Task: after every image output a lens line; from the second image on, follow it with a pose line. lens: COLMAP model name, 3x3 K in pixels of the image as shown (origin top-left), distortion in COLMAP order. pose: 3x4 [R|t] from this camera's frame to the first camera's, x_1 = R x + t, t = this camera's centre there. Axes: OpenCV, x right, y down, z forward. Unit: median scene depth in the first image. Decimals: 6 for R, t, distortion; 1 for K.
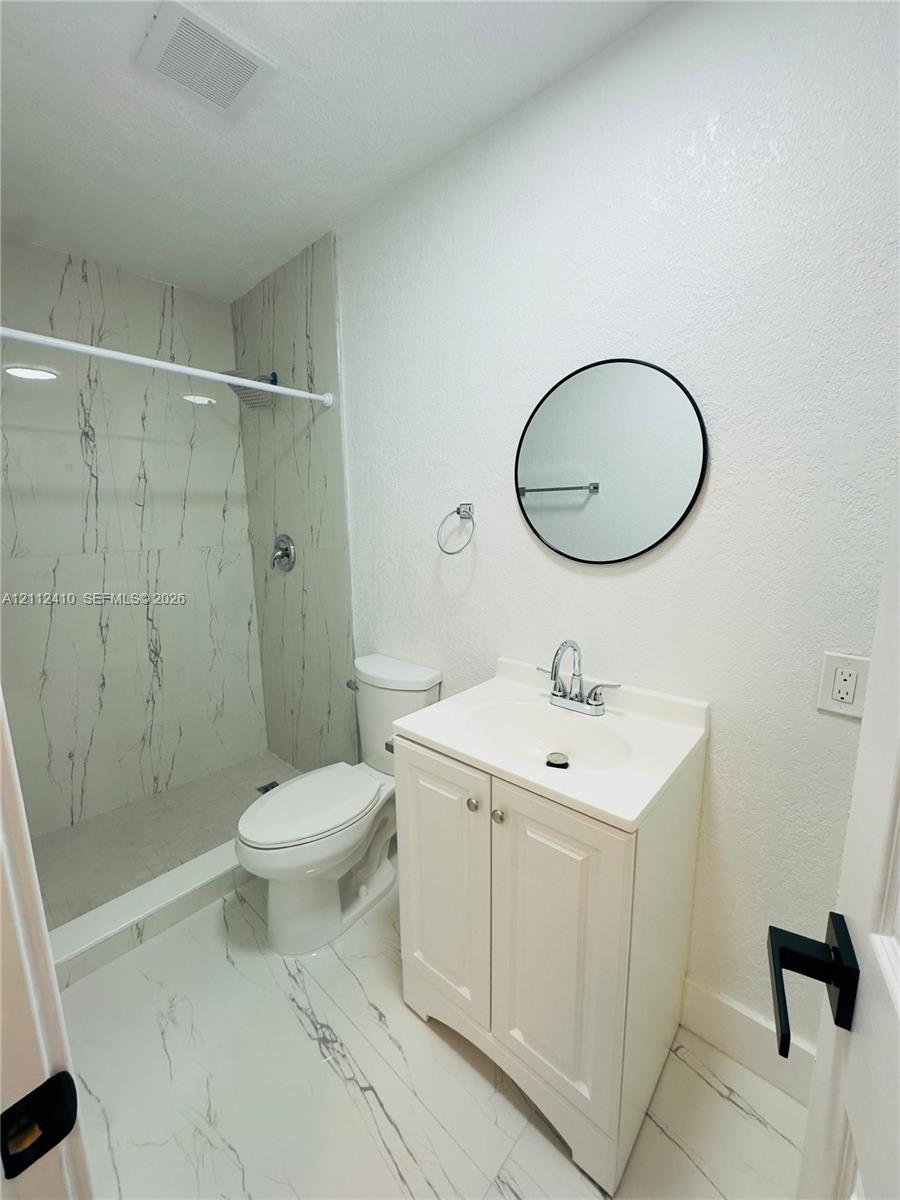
lens RADIAL K [[480.5, 0, 449.8], [0, 480.5, 597.7], [0, 0, 1]] dist [0.001137, -0.000169]
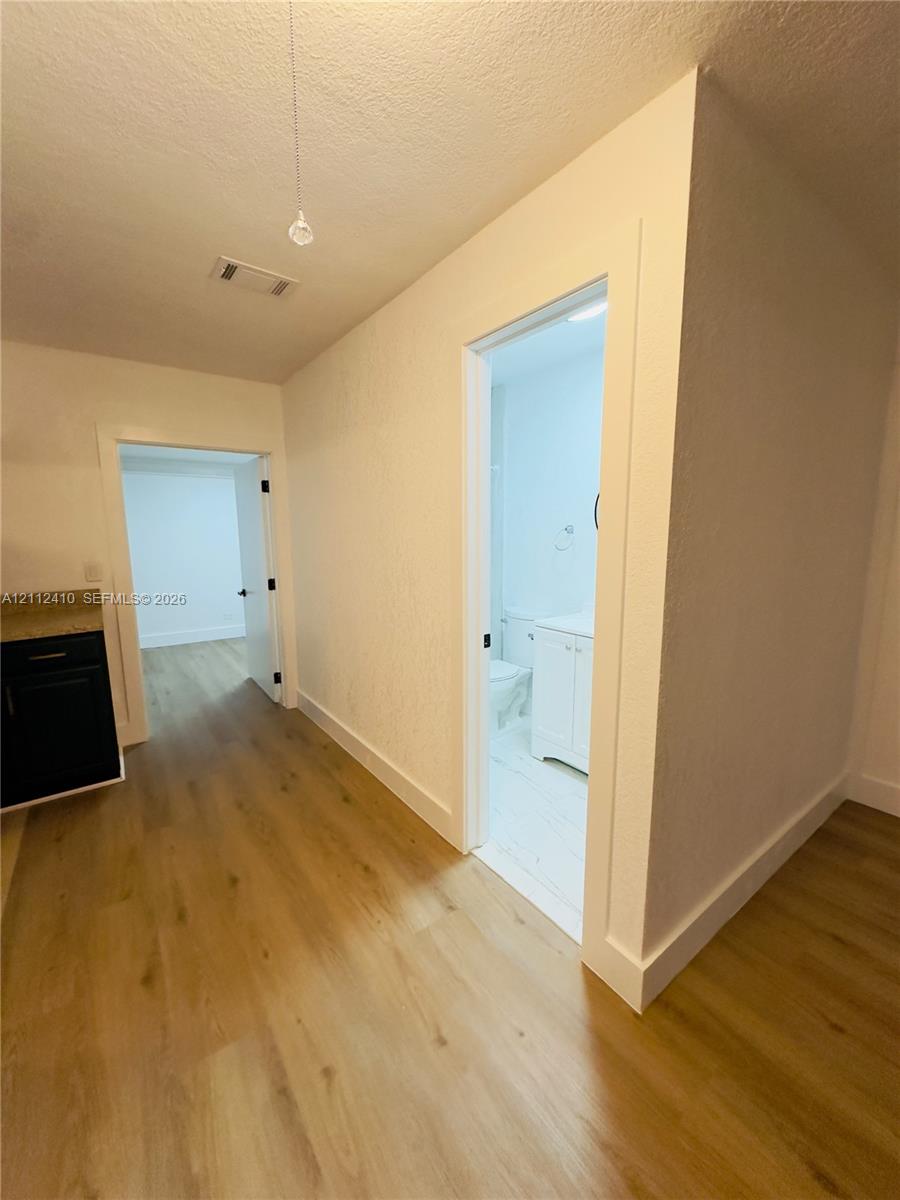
lens RADIAL K [[480.5, 0, 449.1], [0, 480.5, 598.9], [0, 0, 1]] dist [0.001137, -0.000169]
pose [[0.977535, 0.040140, -0.206918, -0.033604], [-0.046226, 0.998627, -0.024659, 0.183294], [0.205644, 0.033670, 0.978047, -1.057619]]
